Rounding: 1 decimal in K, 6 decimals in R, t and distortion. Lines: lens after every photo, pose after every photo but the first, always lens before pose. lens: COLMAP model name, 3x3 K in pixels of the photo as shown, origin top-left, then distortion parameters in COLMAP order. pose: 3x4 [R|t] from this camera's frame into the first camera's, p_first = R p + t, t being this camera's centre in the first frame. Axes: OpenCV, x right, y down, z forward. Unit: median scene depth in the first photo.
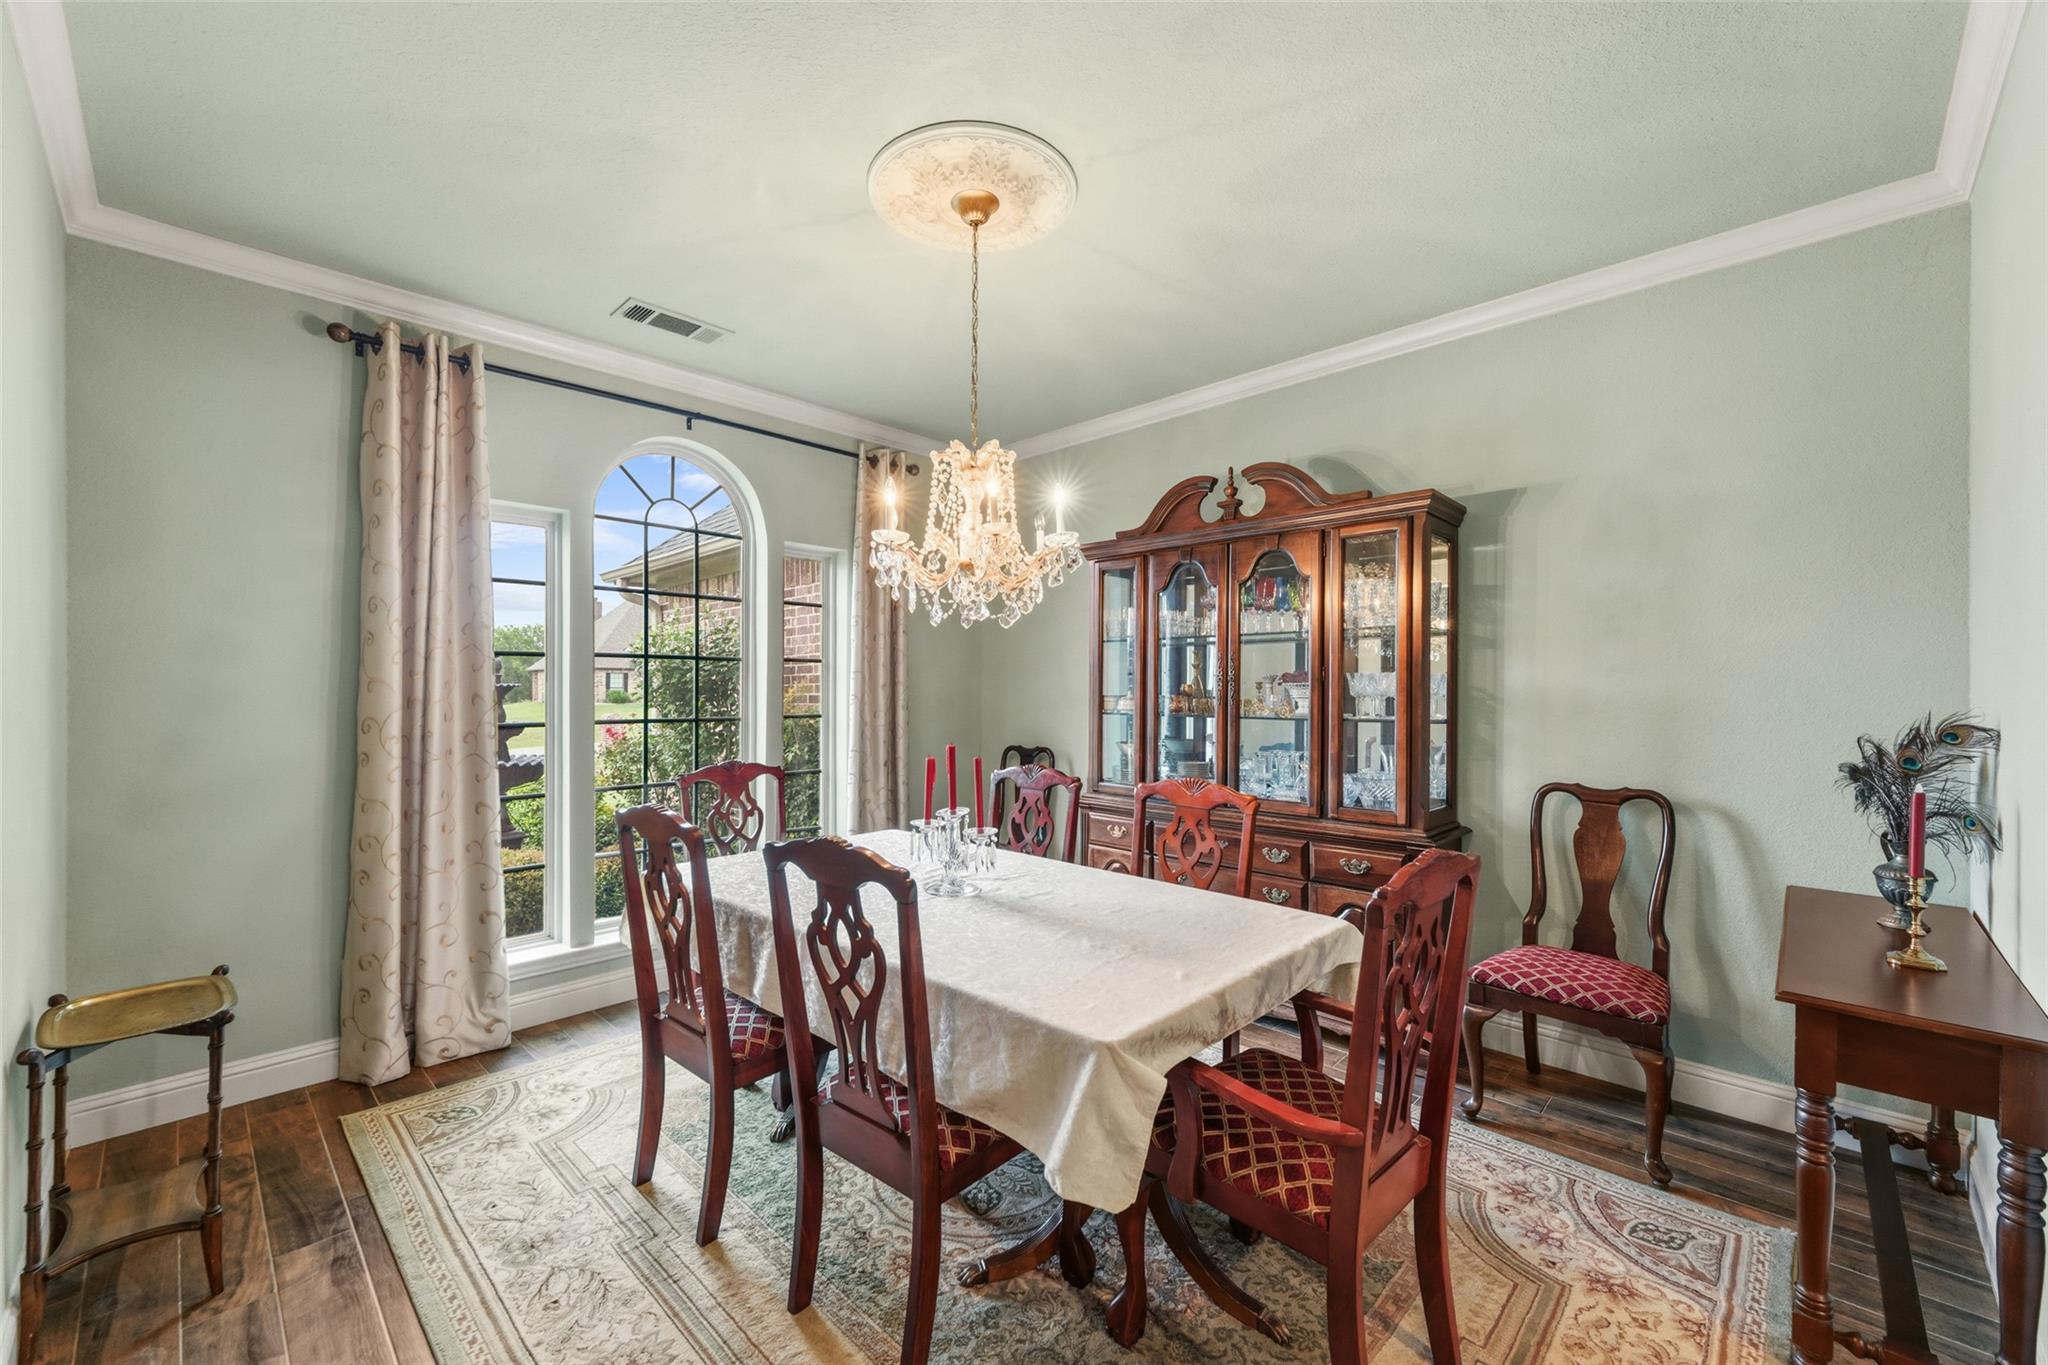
lens RADIAL K [[812.6, 0, 1012.6], [0, 812.6, 688.5], [0, 0, 1]] dist [0.001411, -0.000097]
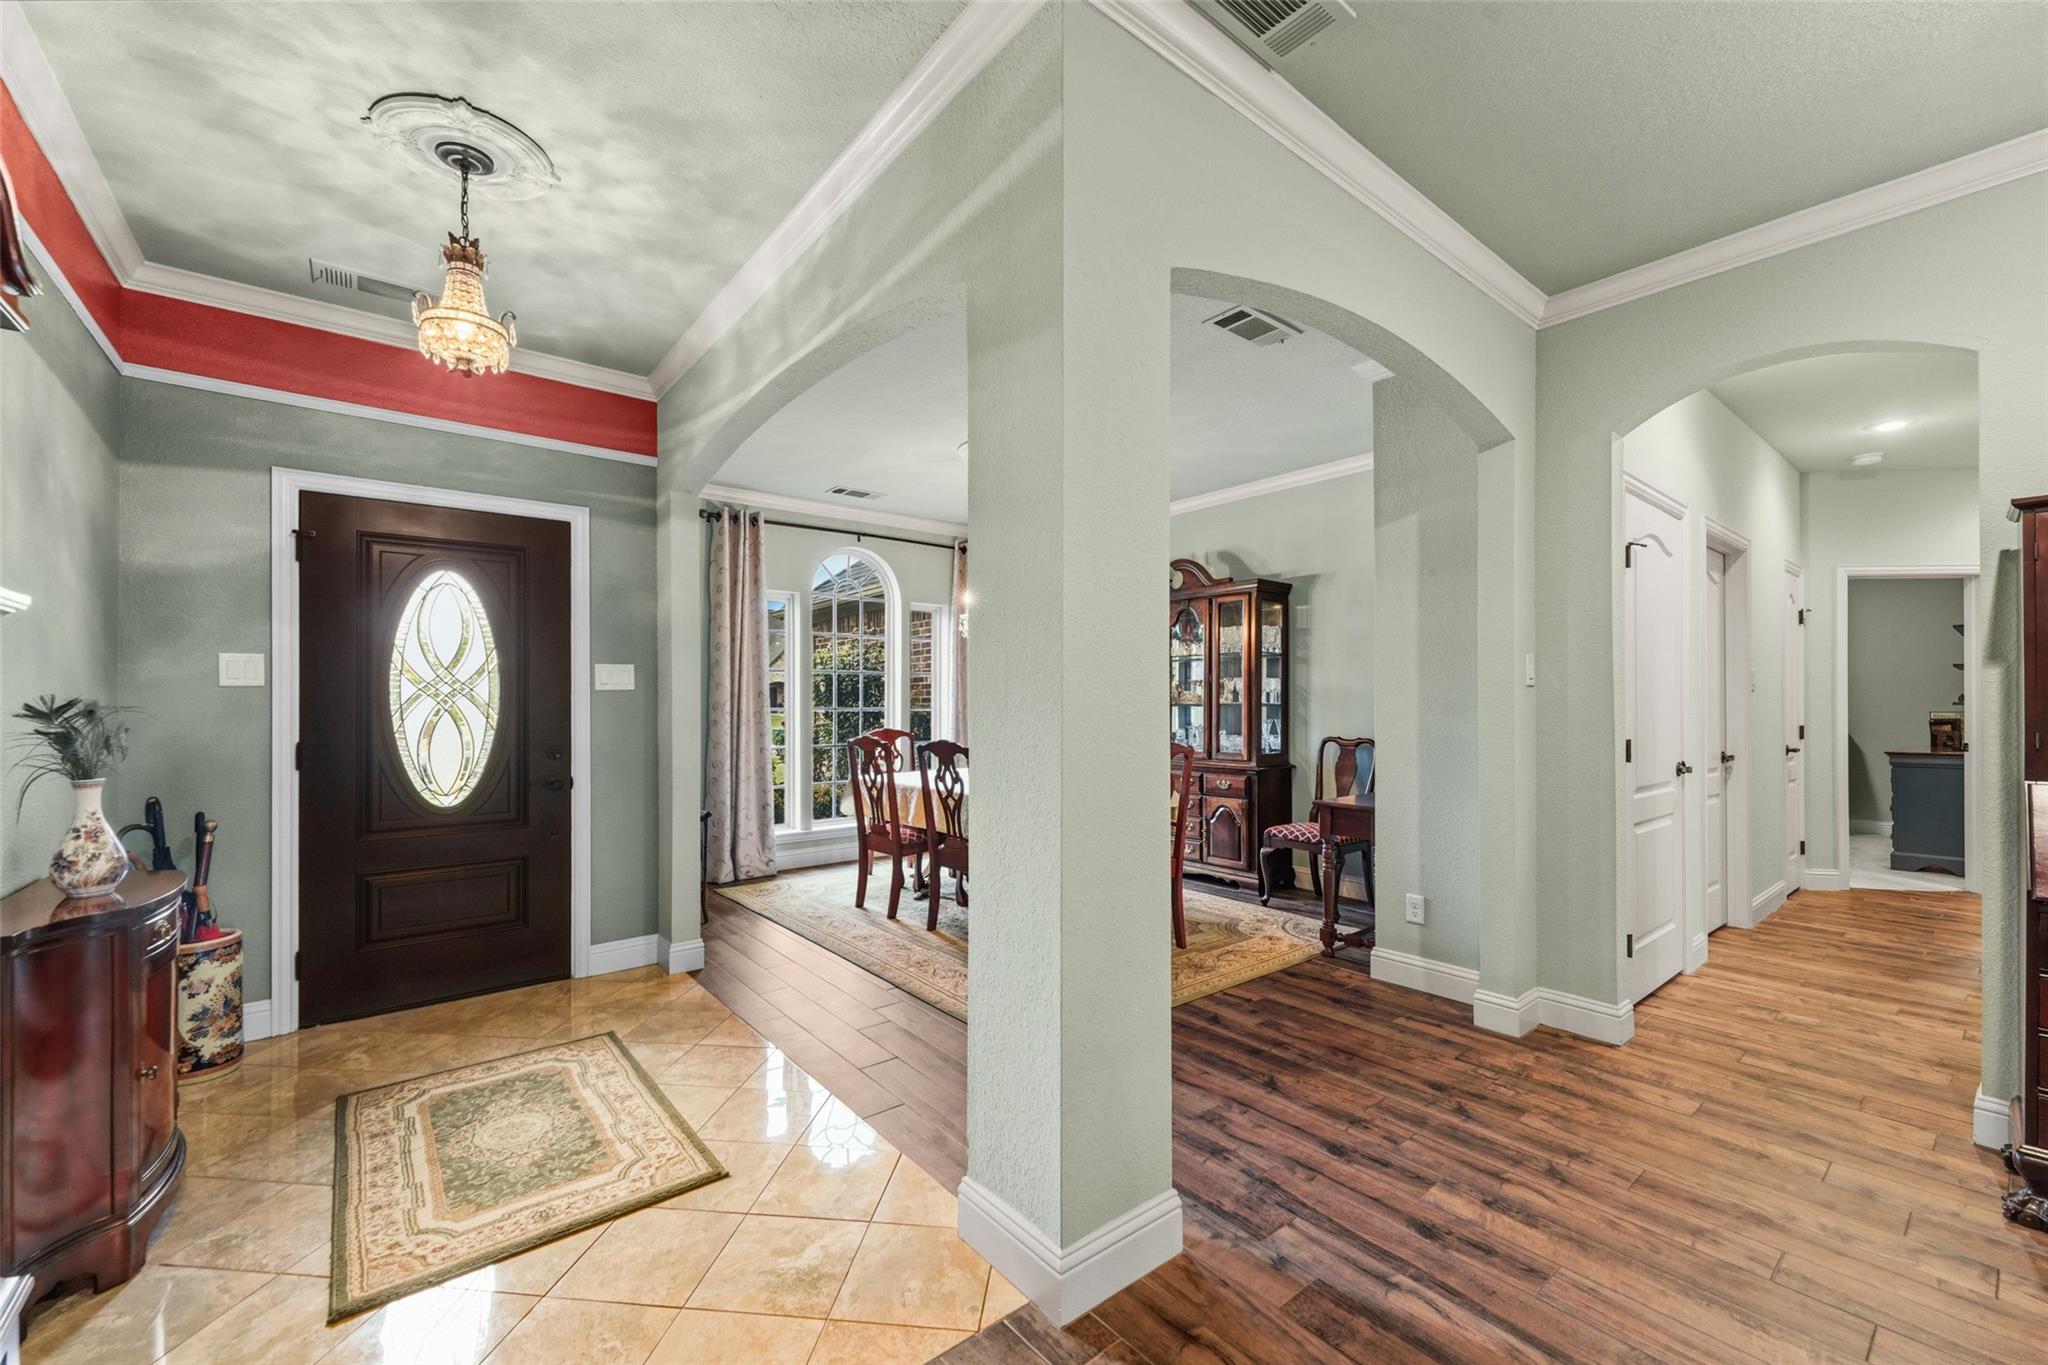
lens RADIAL K [[812.6, 0, 1012.6], [0, 812.6, 688.5], [0, 0, 1]] dist [0.001411, -0.000097]
pose [[0.992921, -0.005010, -0.118667, 0.175324], [0.003225, 0.999879, -0.015228, 0.032445], [0.118729, 0.014738, 0.992817, -0.895090]]
